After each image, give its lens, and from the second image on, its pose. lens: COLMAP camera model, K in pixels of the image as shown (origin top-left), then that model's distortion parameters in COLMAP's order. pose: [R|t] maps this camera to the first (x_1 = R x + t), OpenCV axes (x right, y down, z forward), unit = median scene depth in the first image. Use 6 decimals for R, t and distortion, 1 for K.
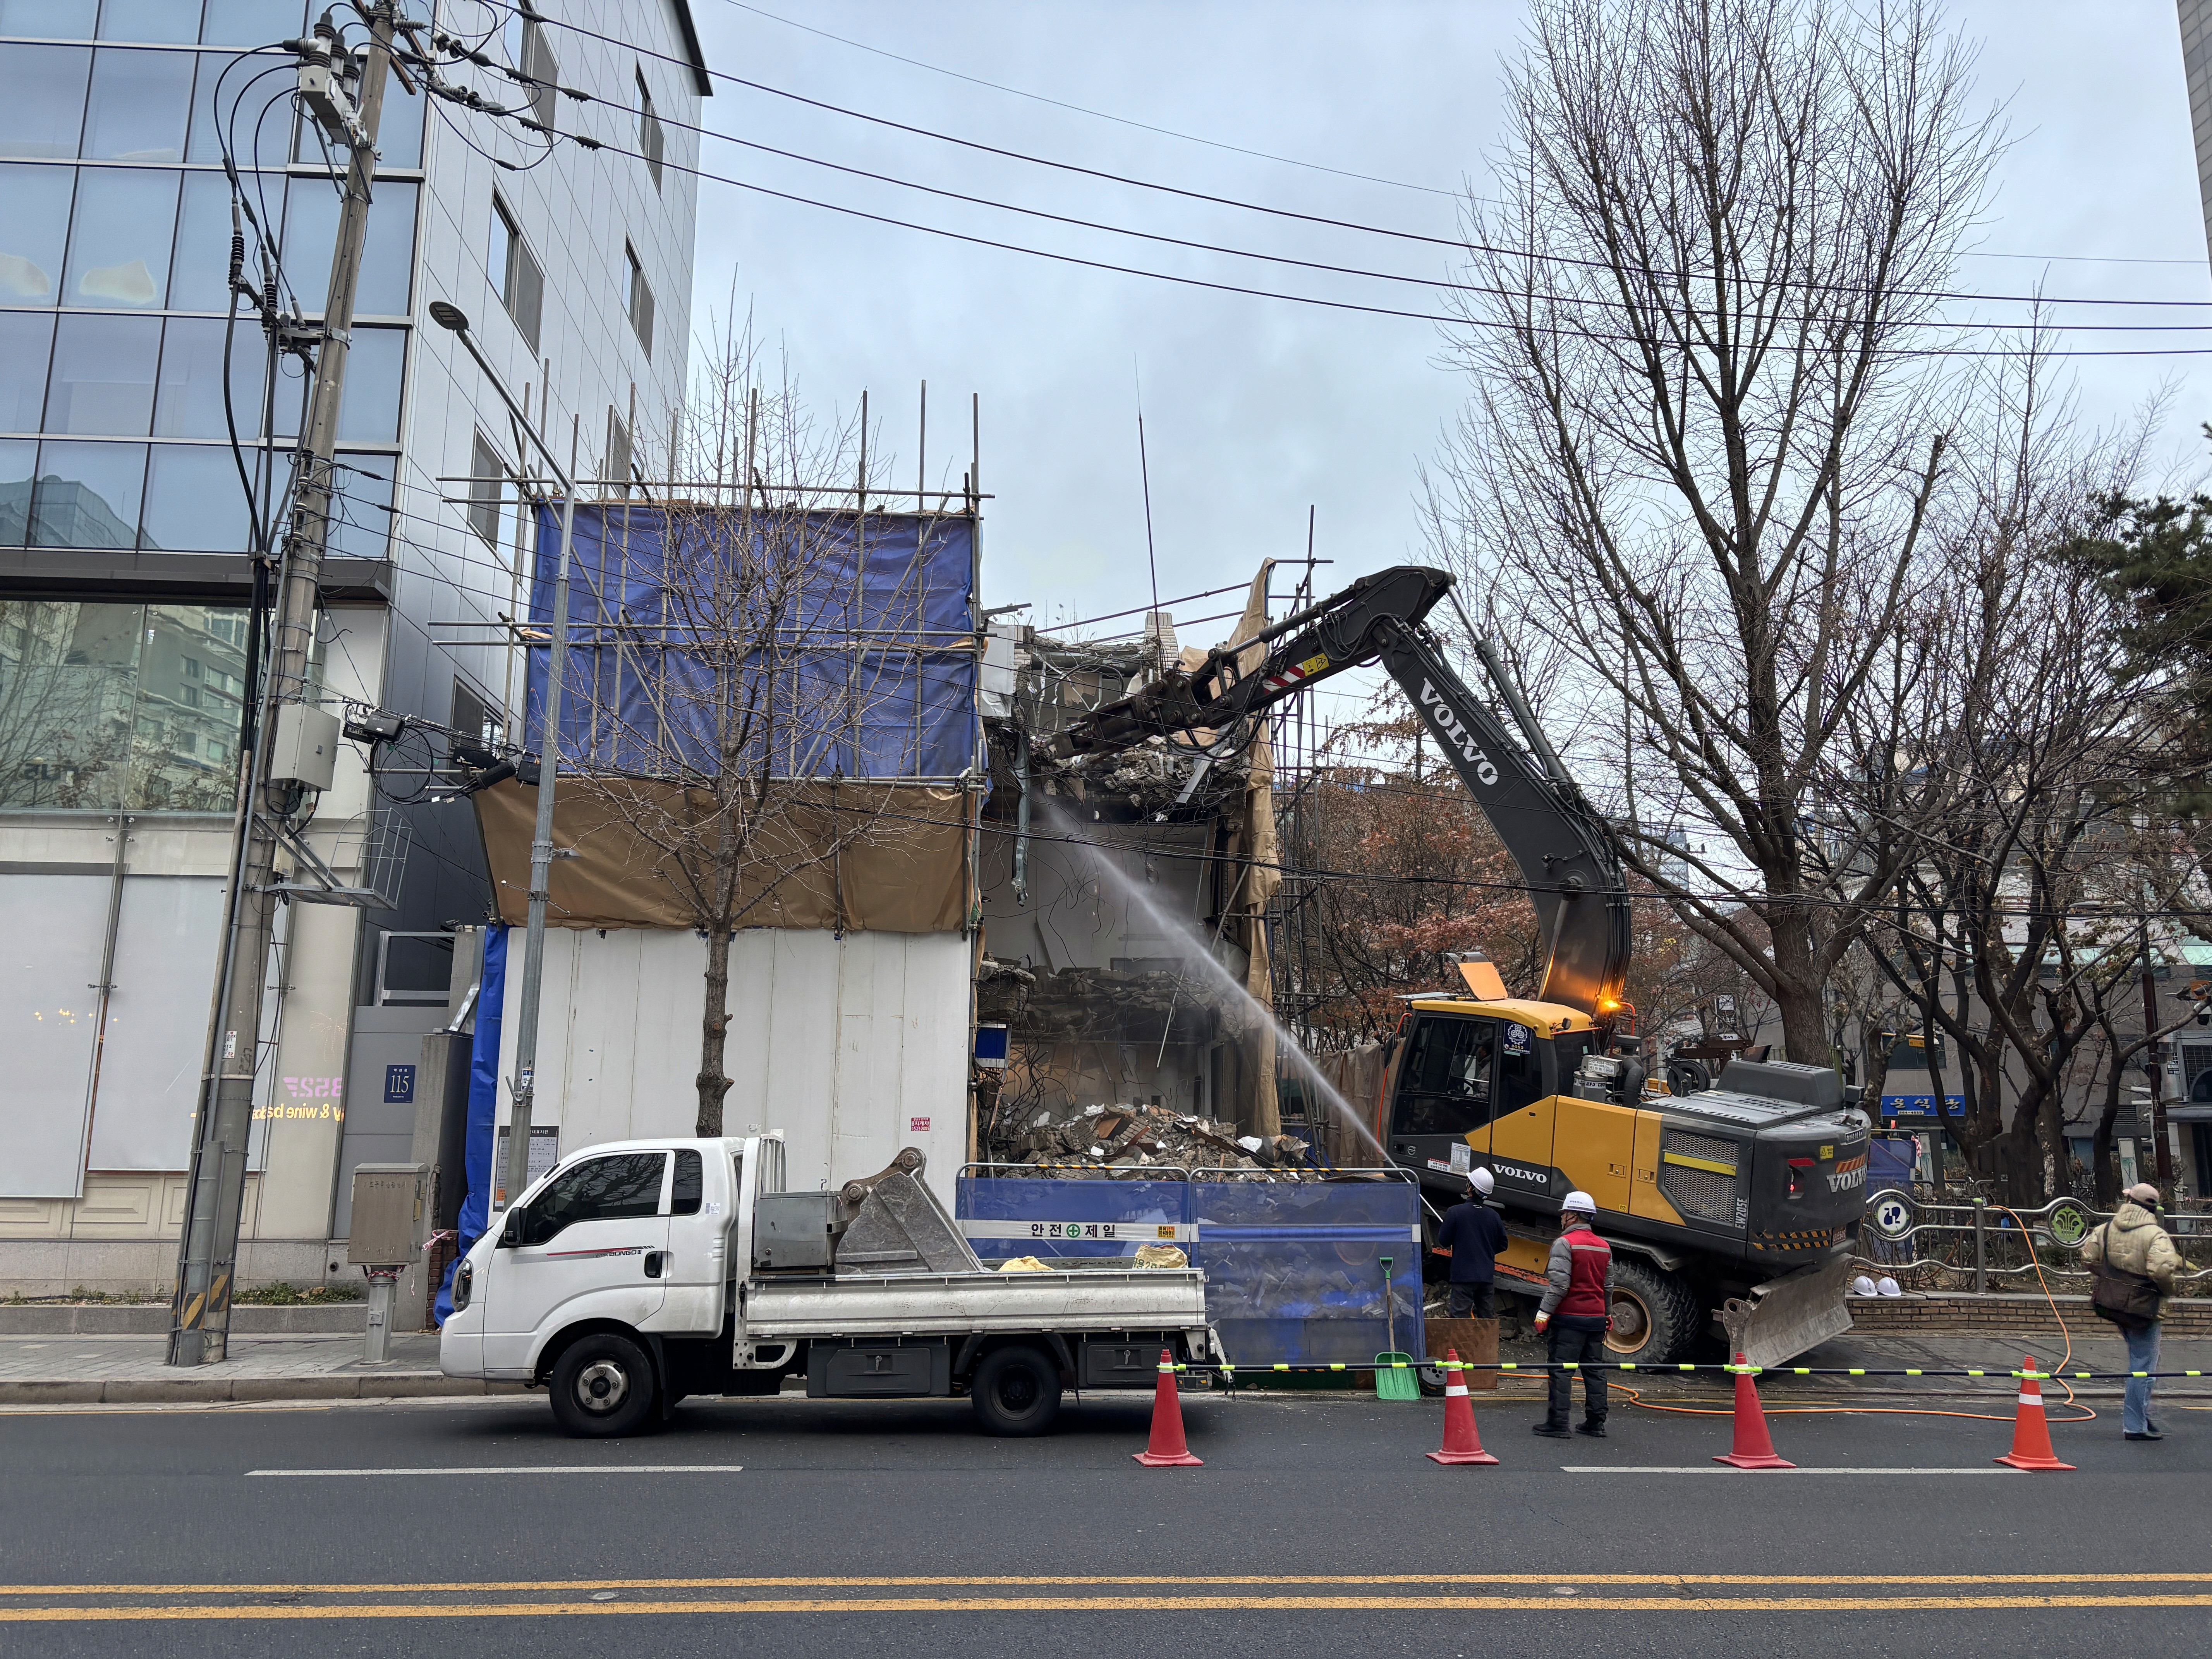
lens RADIAL K [[1677.2, 0, 1106.0], [0, 1677.2, 829.5], [0, 0, 1]] dist [0.007997, 0.006190]
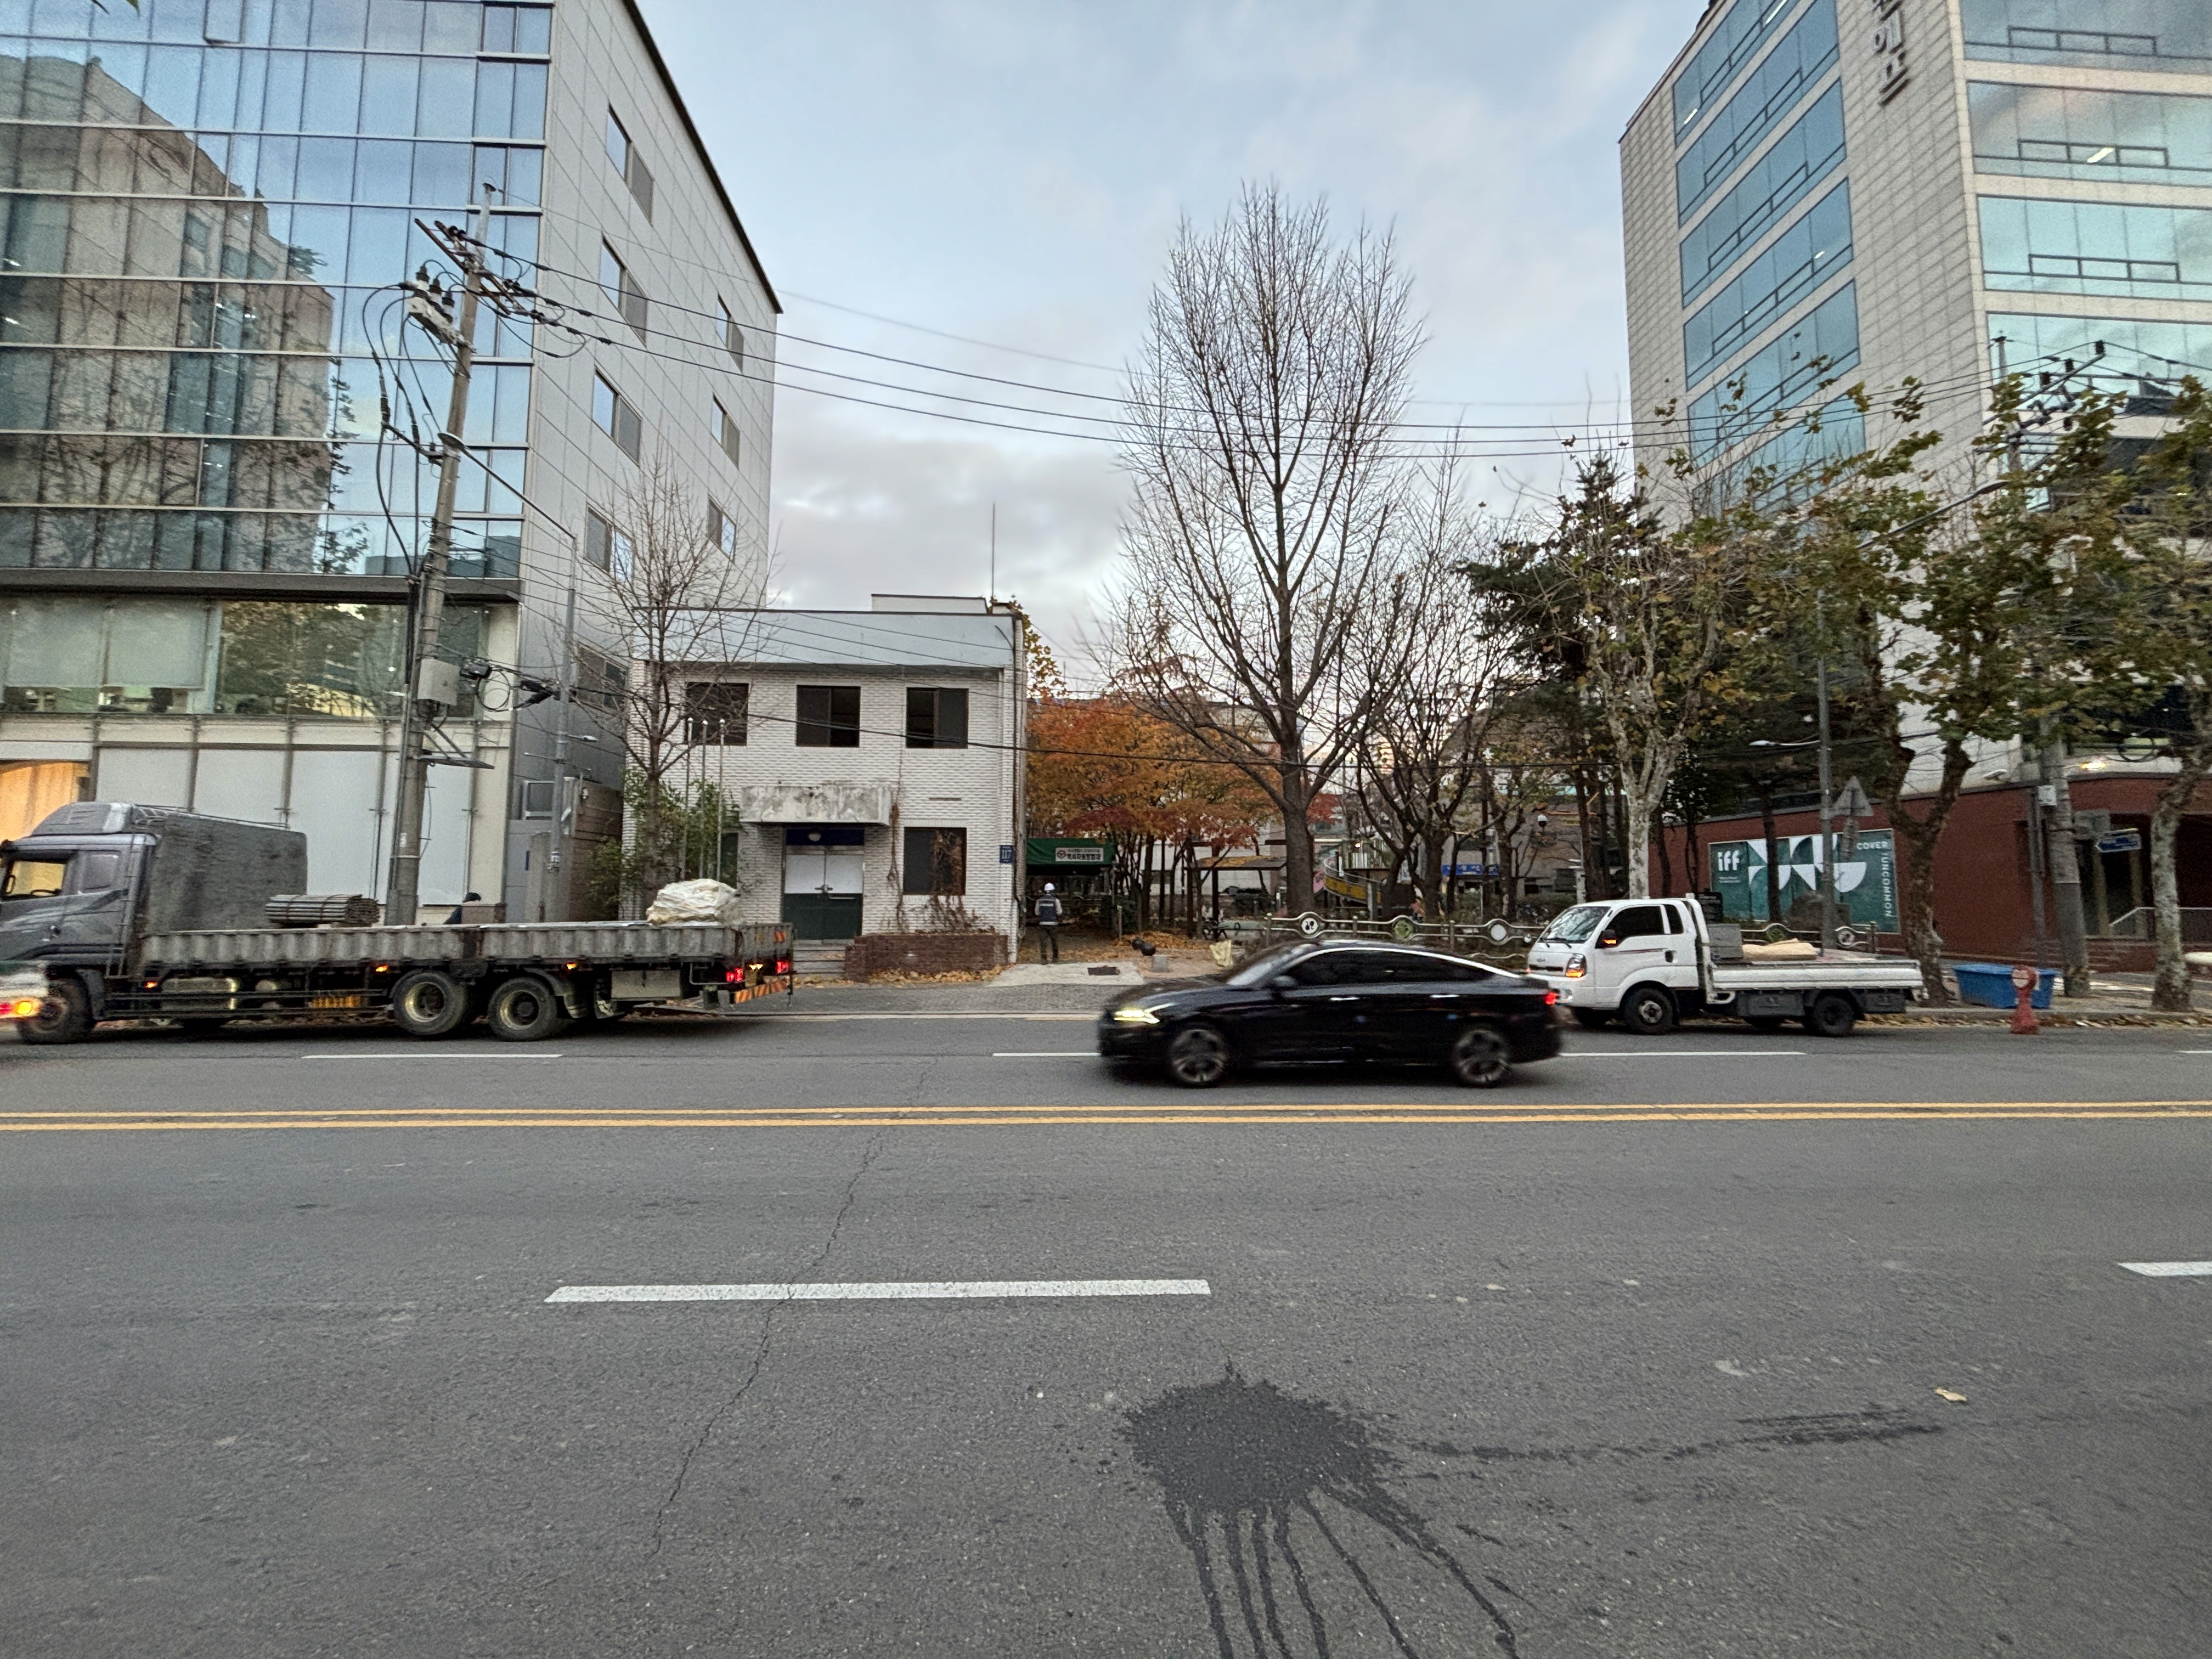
lens RADIAL K [[885.5, 0, 1109.5], [0, 885.5, 821.1], [0, 0, 1]] dist [0.002119, -0.001041]
pose [[0.999932, -0.004232, -0.010885, 0.242311], [0.005373, 0.994250, 0.106952, 0.002891], [0.010369, -0.107003, 0.994205, 0.010122]]
